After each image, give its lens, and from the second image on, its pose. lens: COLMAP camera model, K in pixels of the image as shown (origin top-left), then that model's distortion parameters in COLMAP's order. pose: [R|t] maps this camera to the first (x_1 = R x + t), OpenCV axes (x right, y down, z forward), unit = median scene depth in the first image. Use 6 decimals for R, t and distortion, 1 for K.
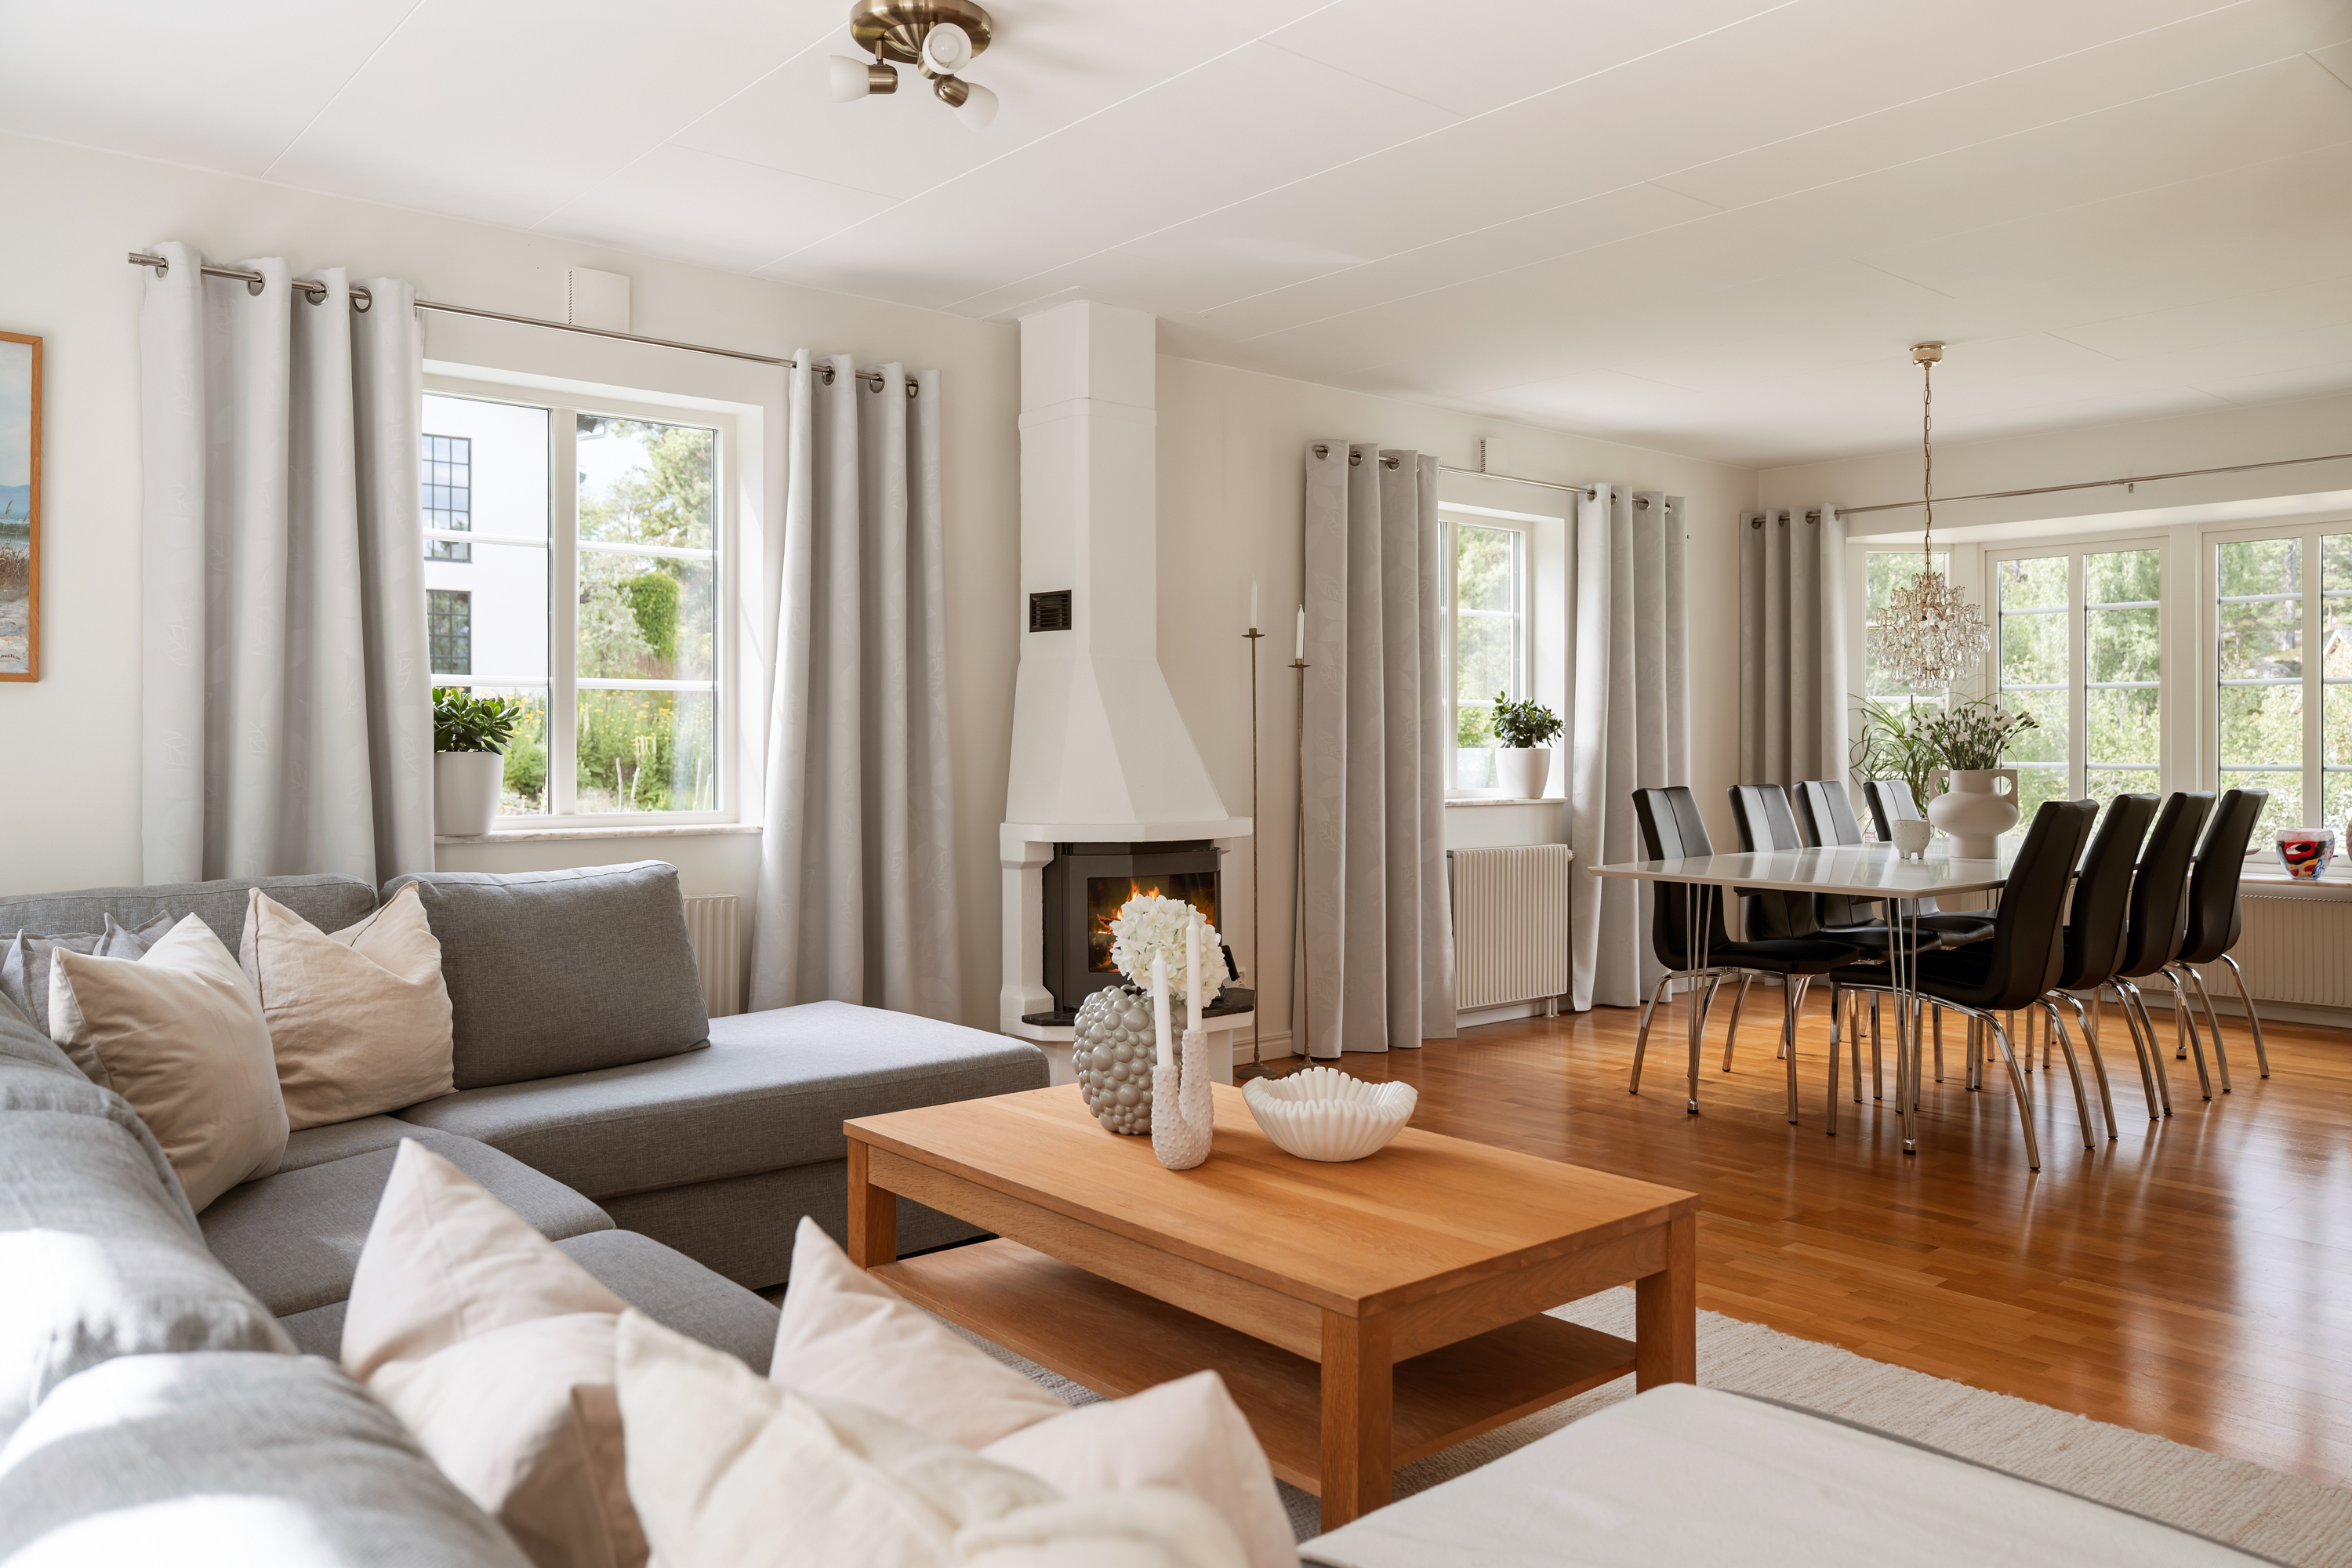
lens RADIAL K [[1671.0, 0, 1176.0], [0, 1671.0, 784.0], [0, 0, 1]] dist [-0.002924, 0.000984]
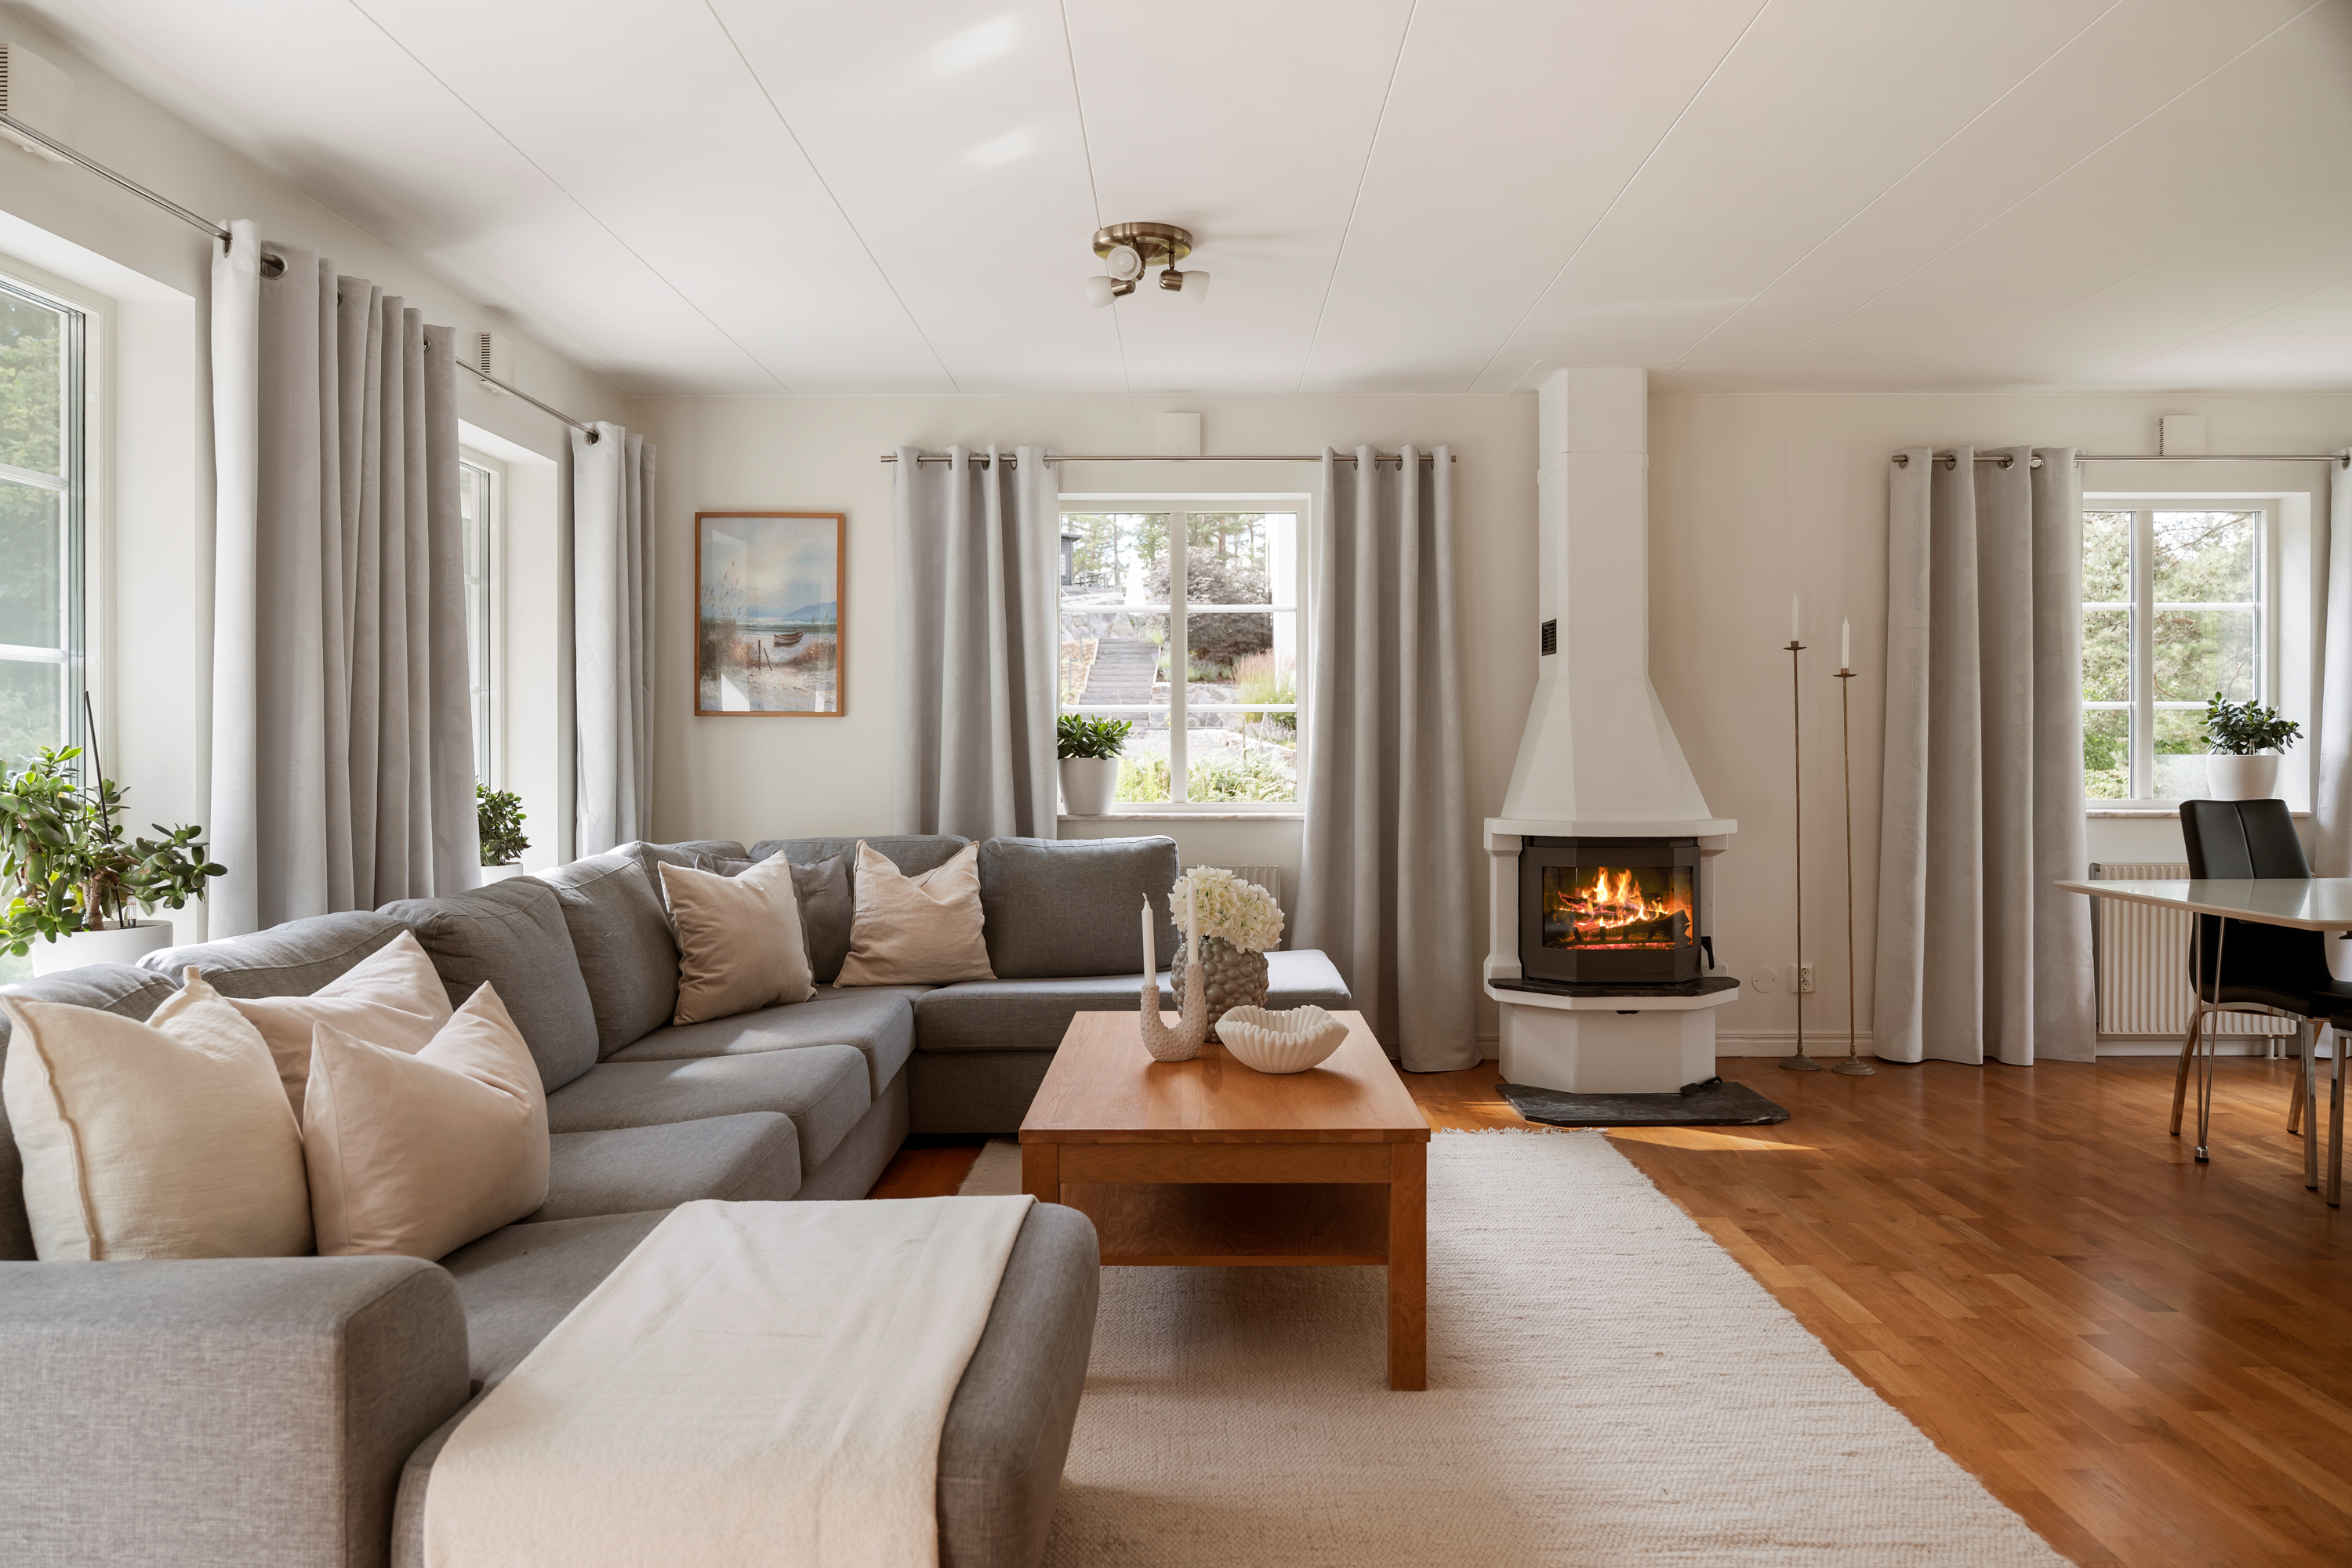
lens RADIAL K [[1523.8, 0, 1176.0], [0, 1523.8, 784.0], [0, 0, 1]] dist [-0.003601, -0.000264]
pose [[0.771845, 0.013058, -0.635677, 0.387169], [-0.013432, 0.999901, 0.004231, -0.002154], [0.635669, 0.005272, 0.771944, 0.014864]]
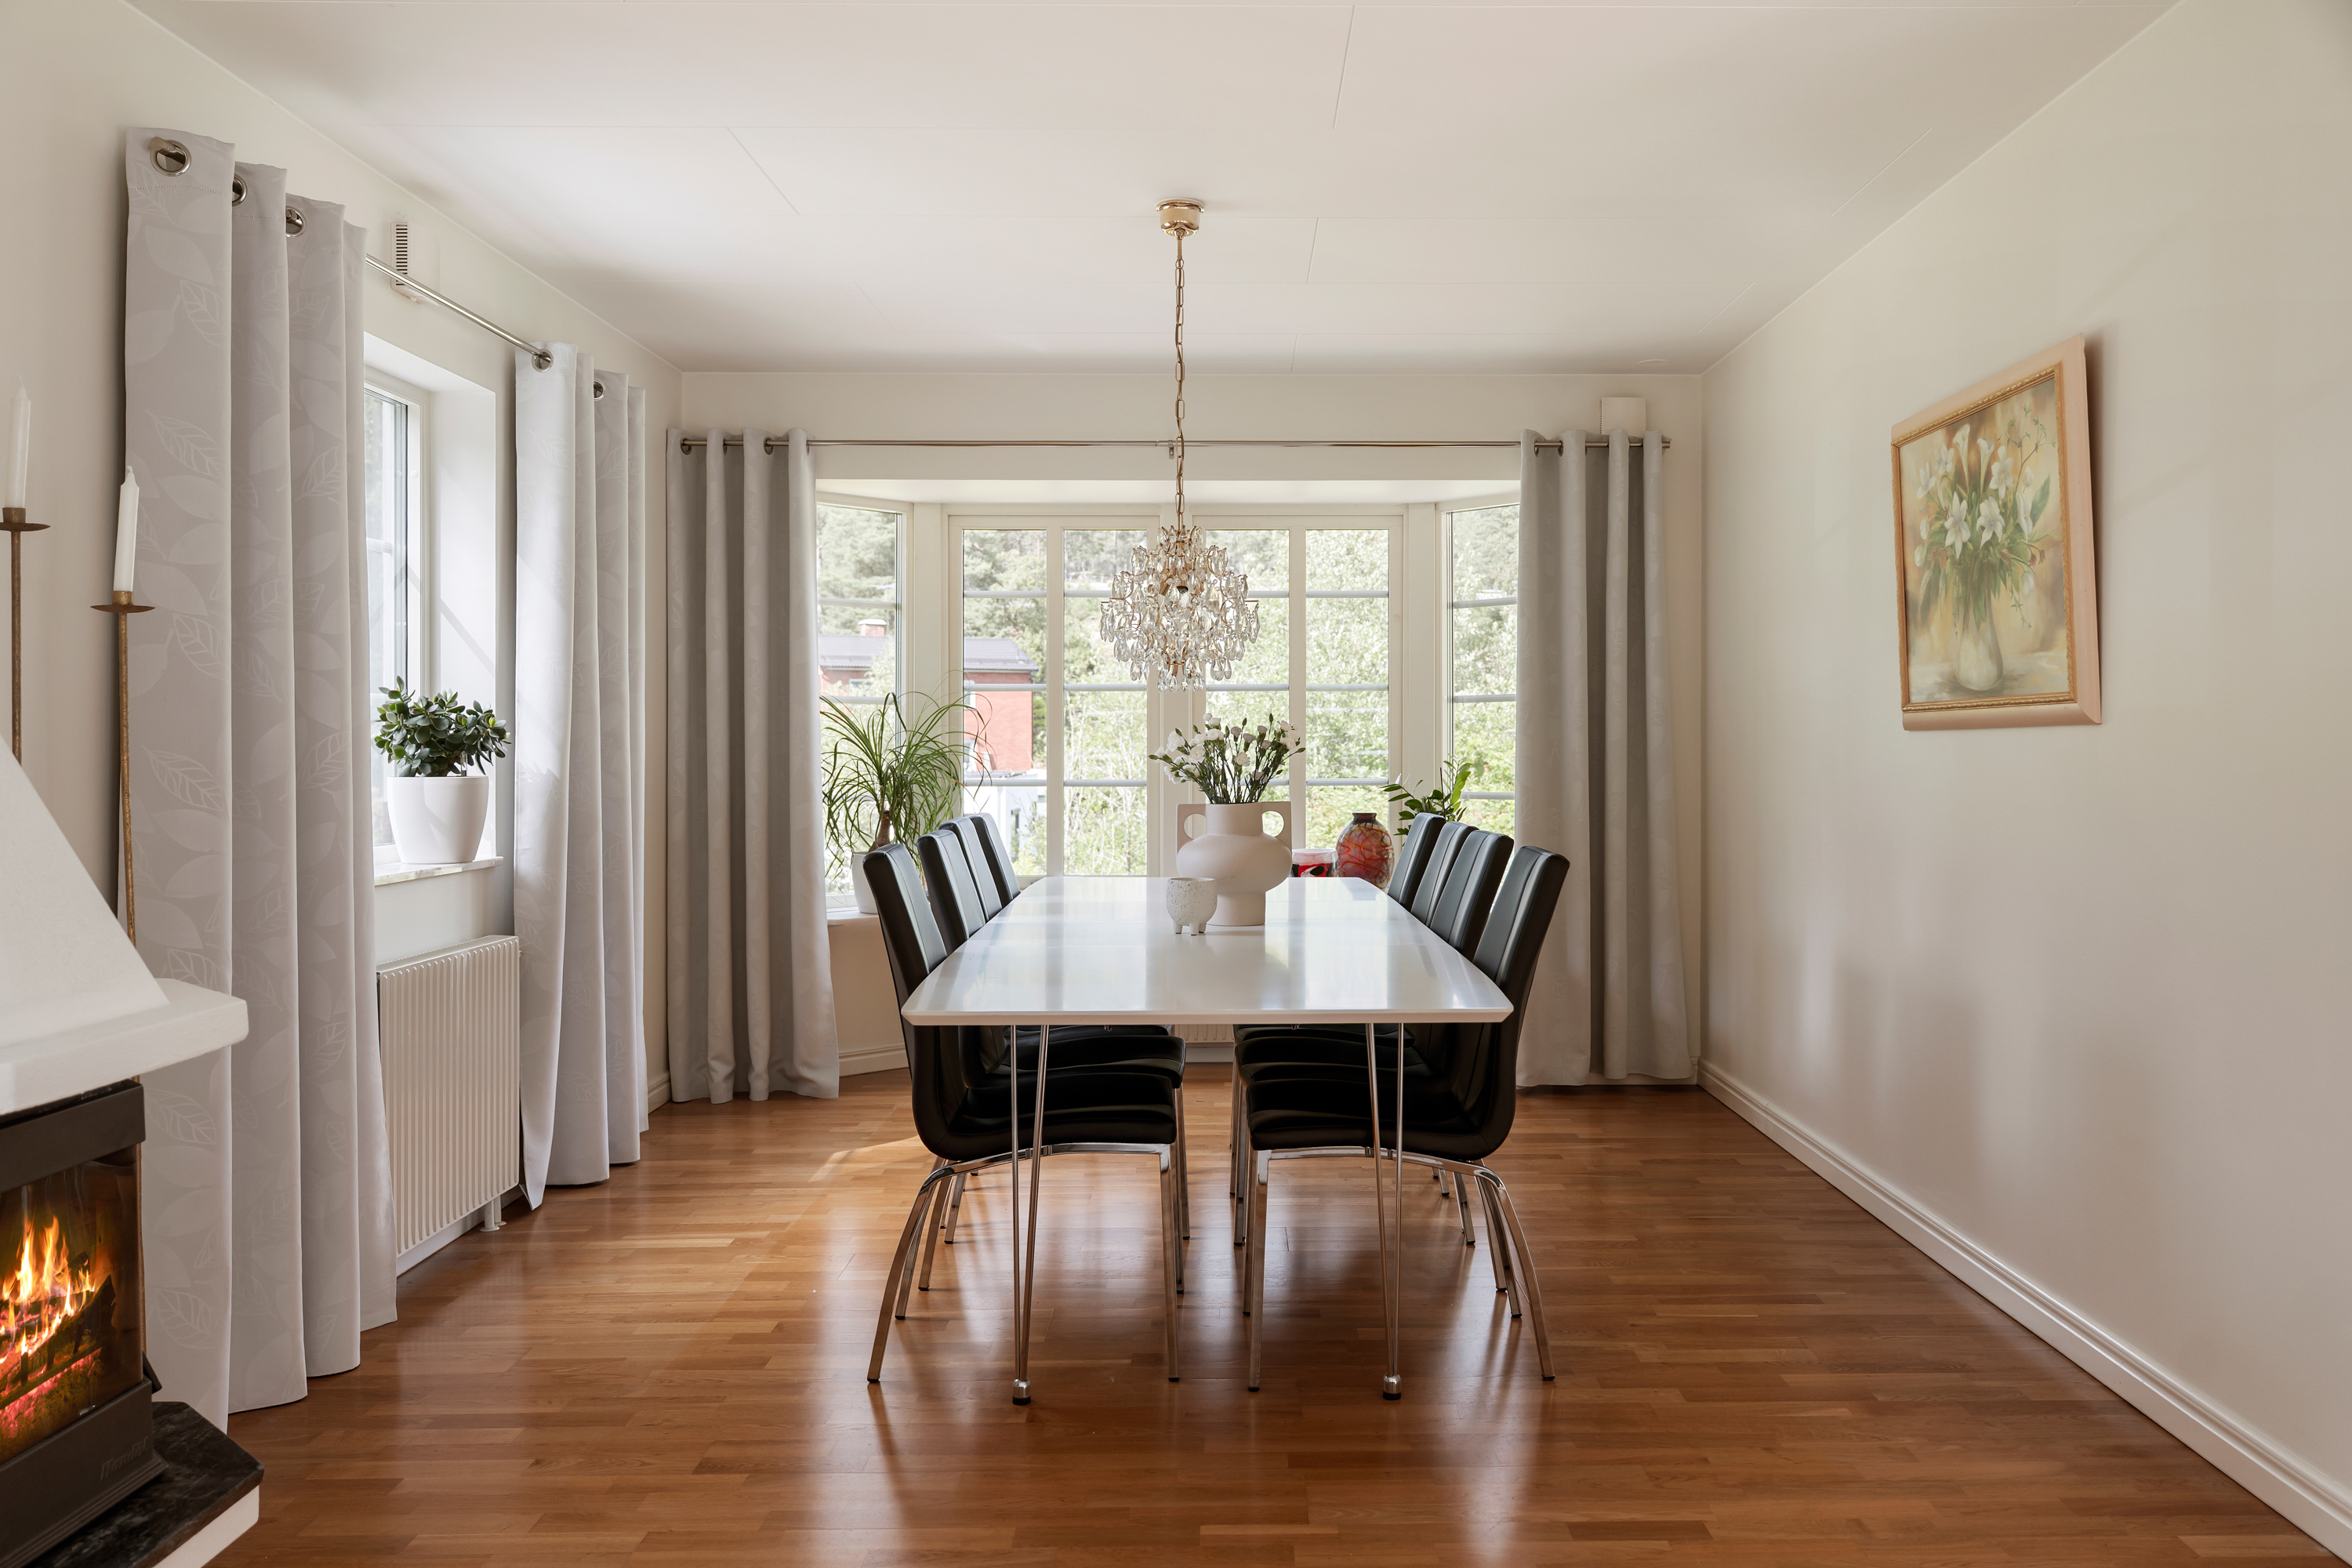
lens RADIAL K [[1748.1, 0, 1185.0], [0, 1748.1, 746.6], [0, 0, 1]] dist [-0.001209, -0.000671]
pose [[0.641625, -0.007001, 0.766986, -0.125253], [0.021815, 0.999720, -0.009123, -0.027857], [-0.766708, 0.022585, 0.641599, 0.557521]]
